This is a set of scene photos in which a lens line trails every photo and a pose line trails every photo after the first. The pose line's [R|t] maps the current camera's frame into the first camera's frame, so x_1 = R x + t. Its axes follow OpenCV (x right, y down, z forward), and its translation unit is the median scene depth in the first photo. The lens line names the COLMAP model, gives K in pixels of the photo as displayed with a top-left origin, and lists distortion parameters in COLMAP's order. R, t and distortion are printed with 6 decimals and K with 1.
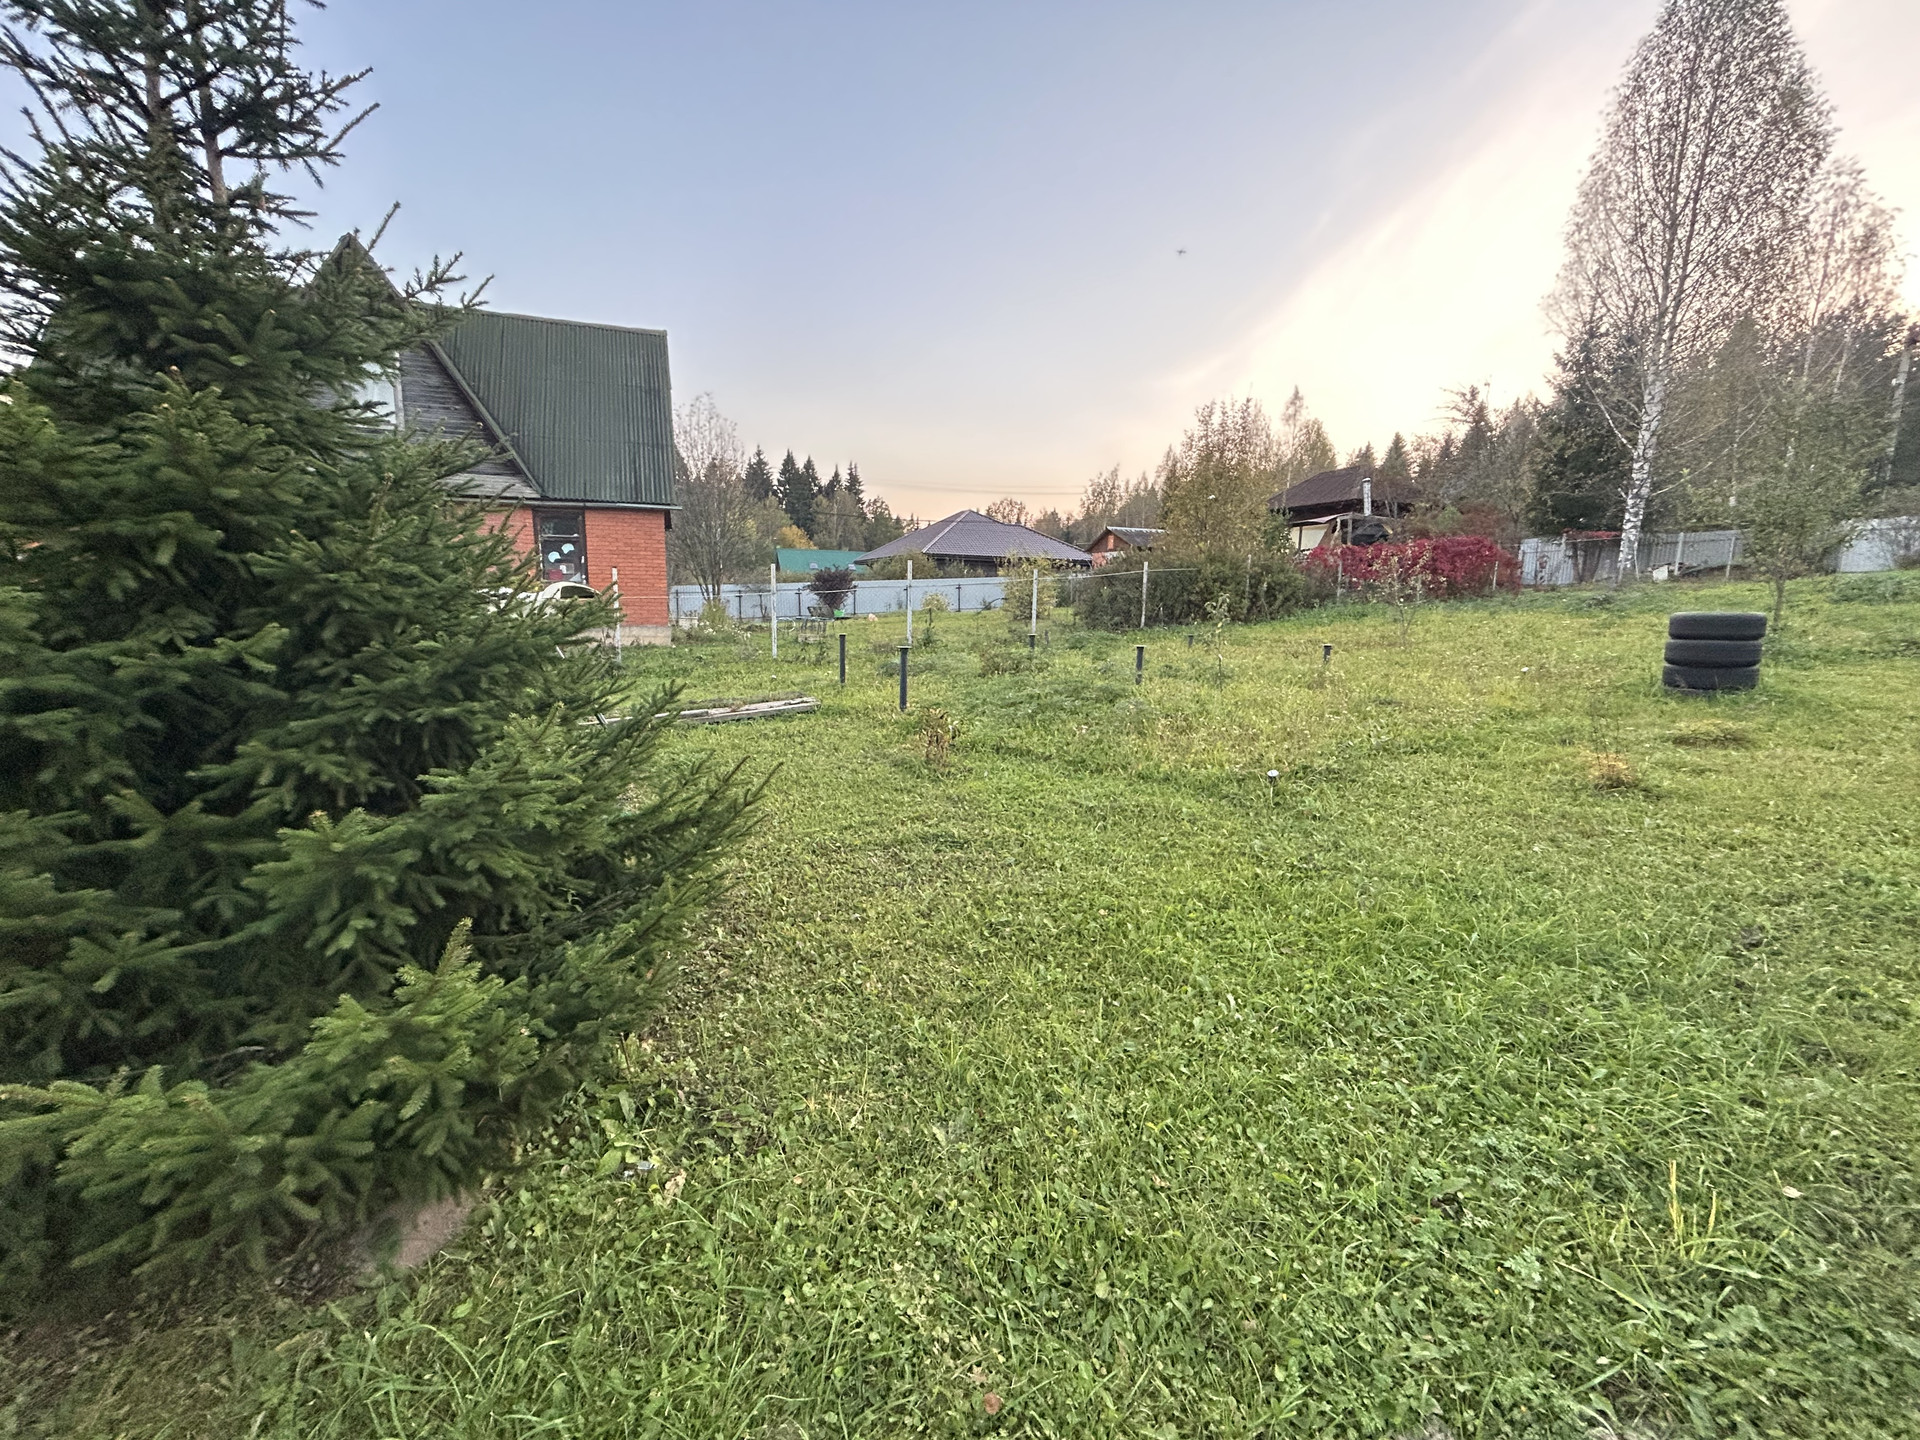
lens RADIAL K [[793.8, 0, 960.0], [0, 793.8, 720.0], [0, 0, 1]] dist [0.007458, -0.002562]
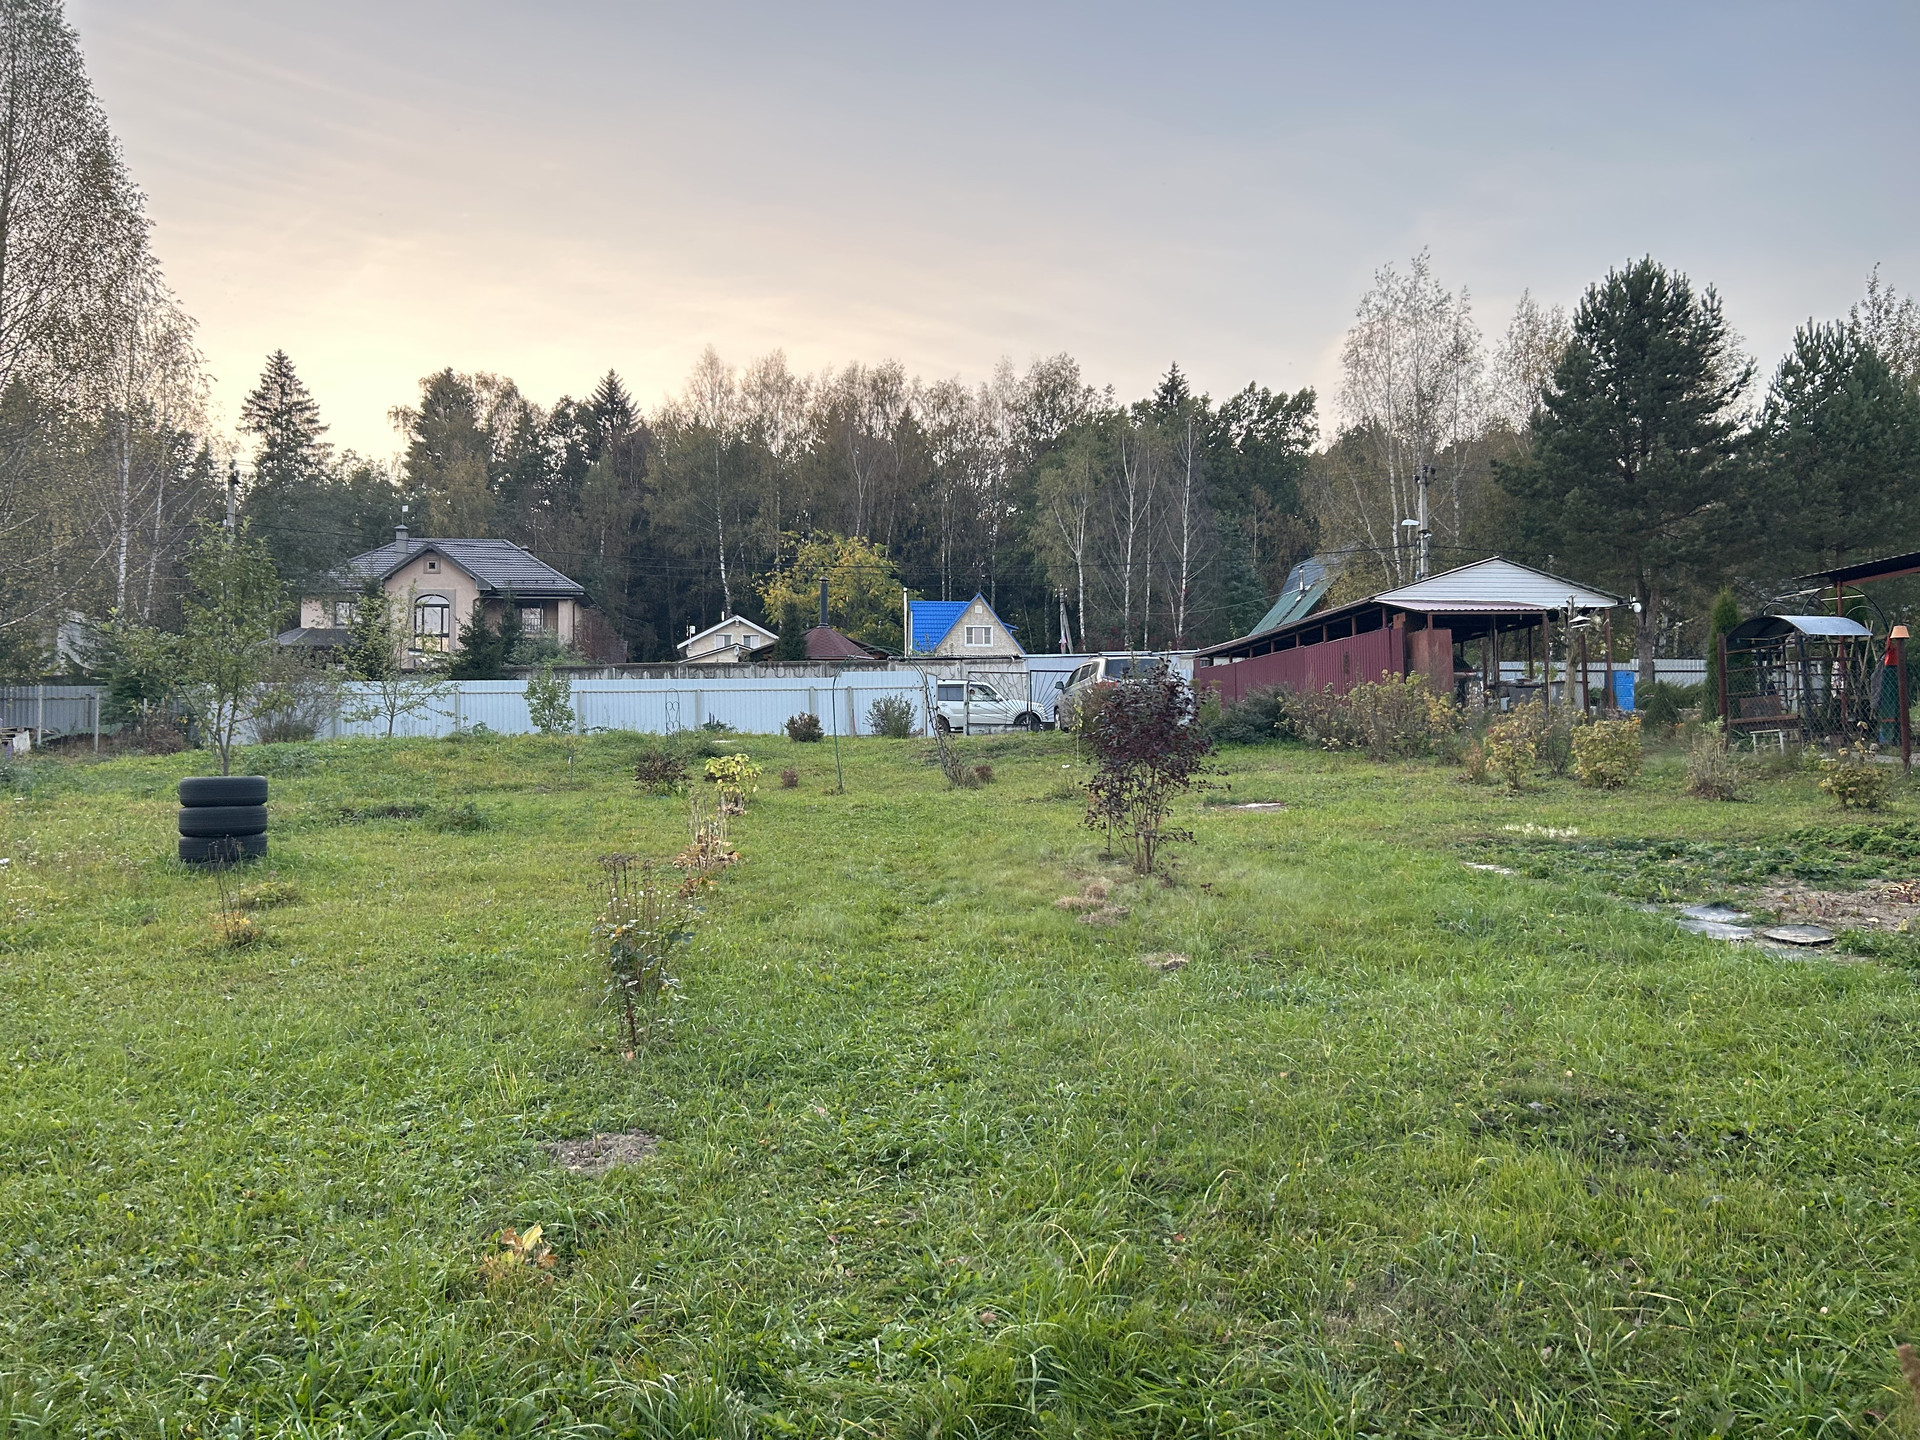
lens RADIAL K [[1441.6, 0, 943.4], [0, 1441.6, 728.1], [0, 0, 1]] dist [0.064710, -0.125463]
pose [[0.244837, 0.029856, 0.969104, -0.202510], [0.158215, 0.984898, -0.070315, 0.025545], [-0.956568, 0.170542, 0.236416, -0.080335]]
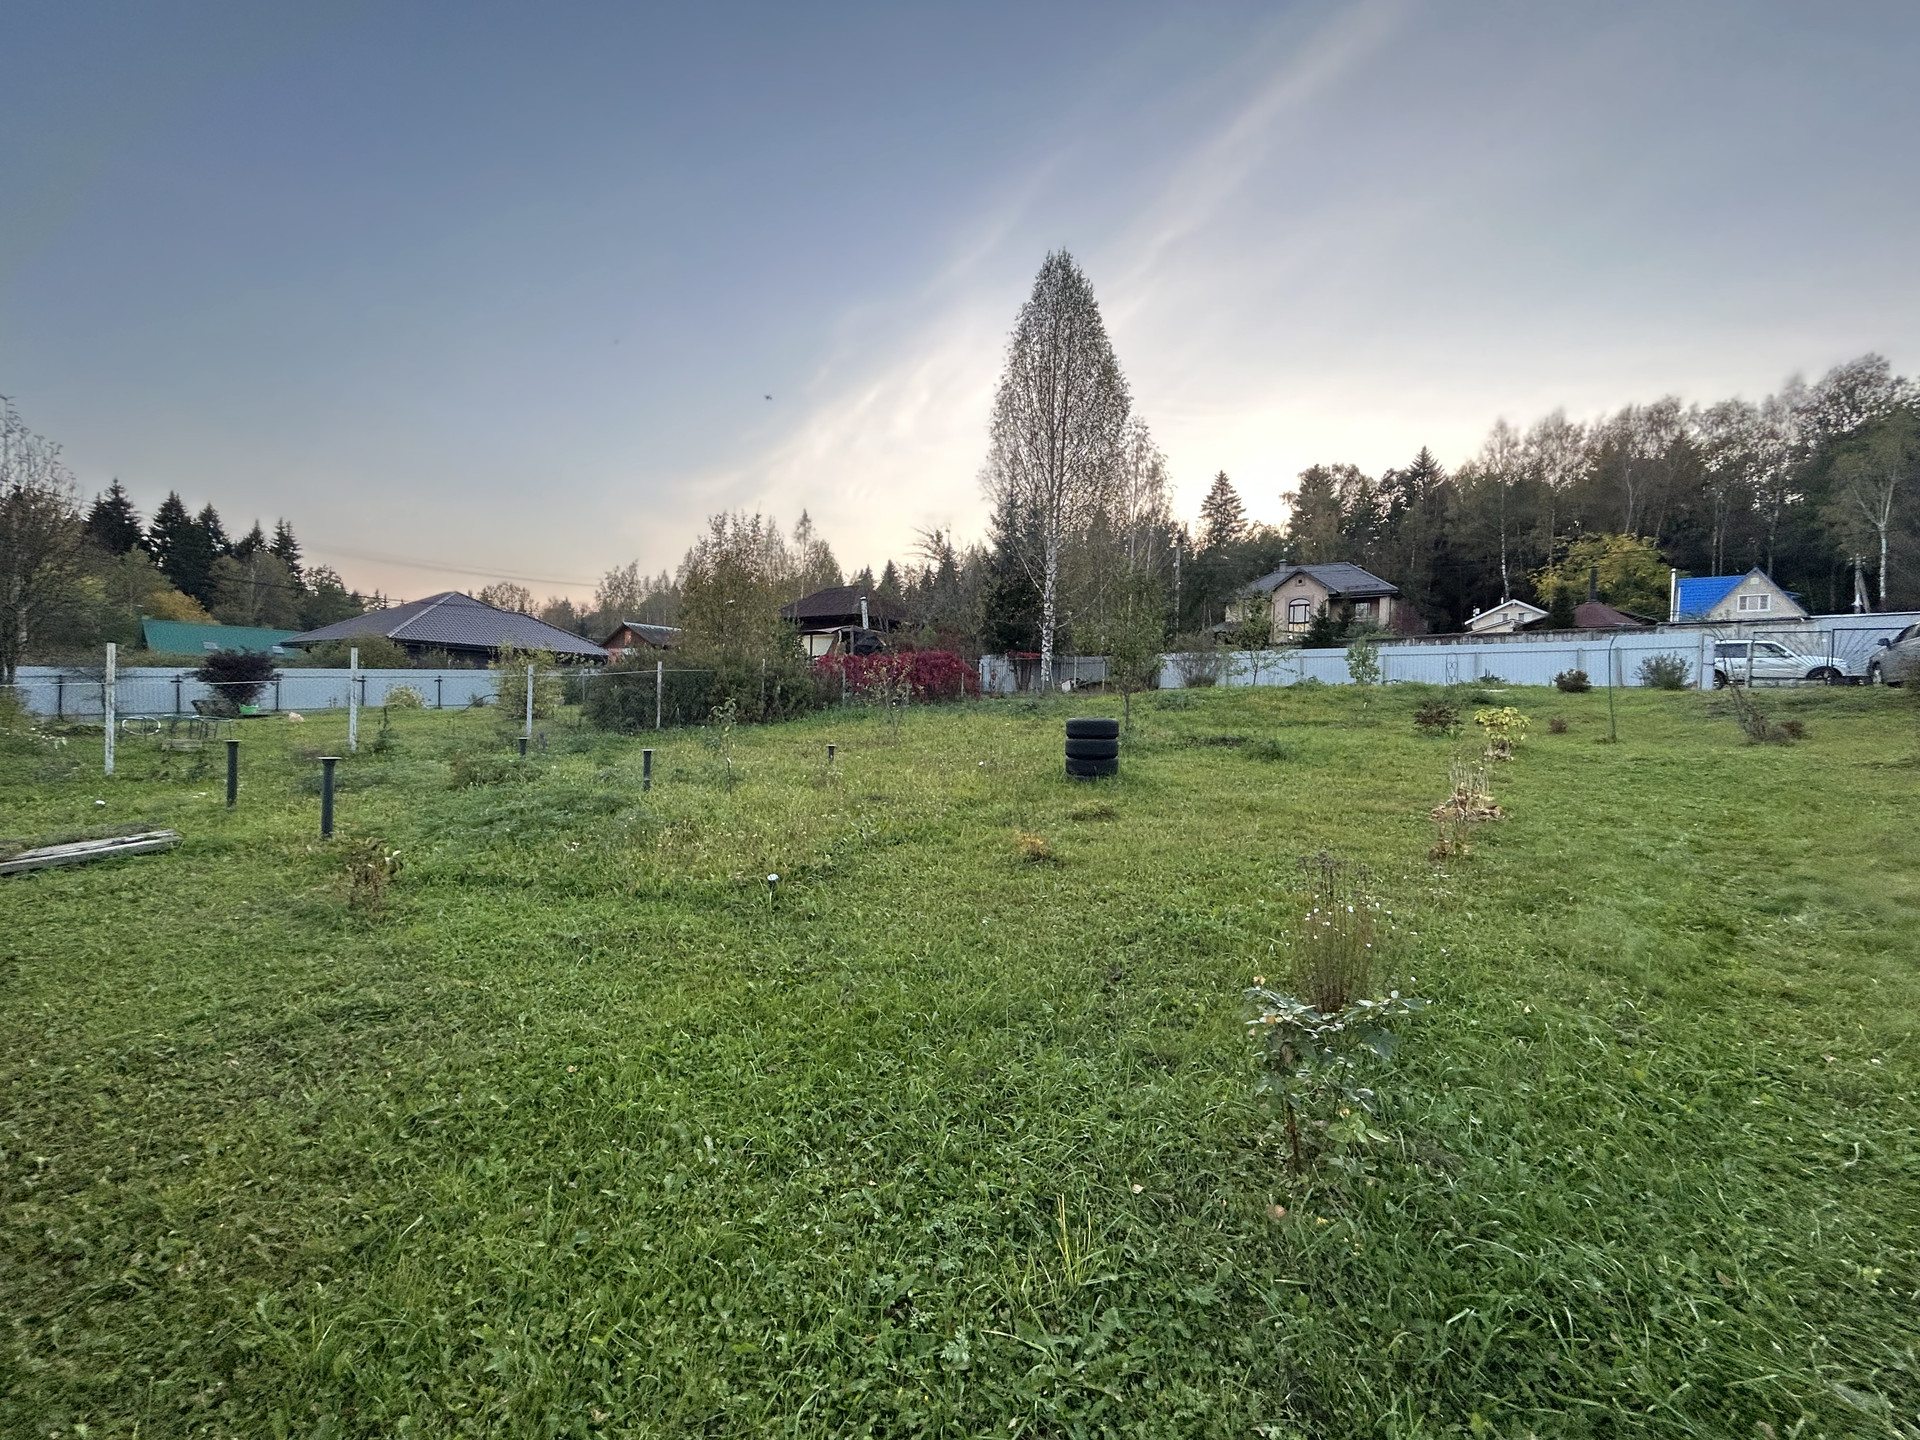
lens RADIAL K [[792.6, 0, 959.3], [0, 792.6, 723.2], [0, 0, 1]] dist [0.000317, 0.000966]
pose [[0.839154, -0.001252, 0.543892, 0.014329], [0.065740, 0.992899, -0.099143, -0.003943], [-0.539906, 0.118952, 0.833278, 0.002147]]
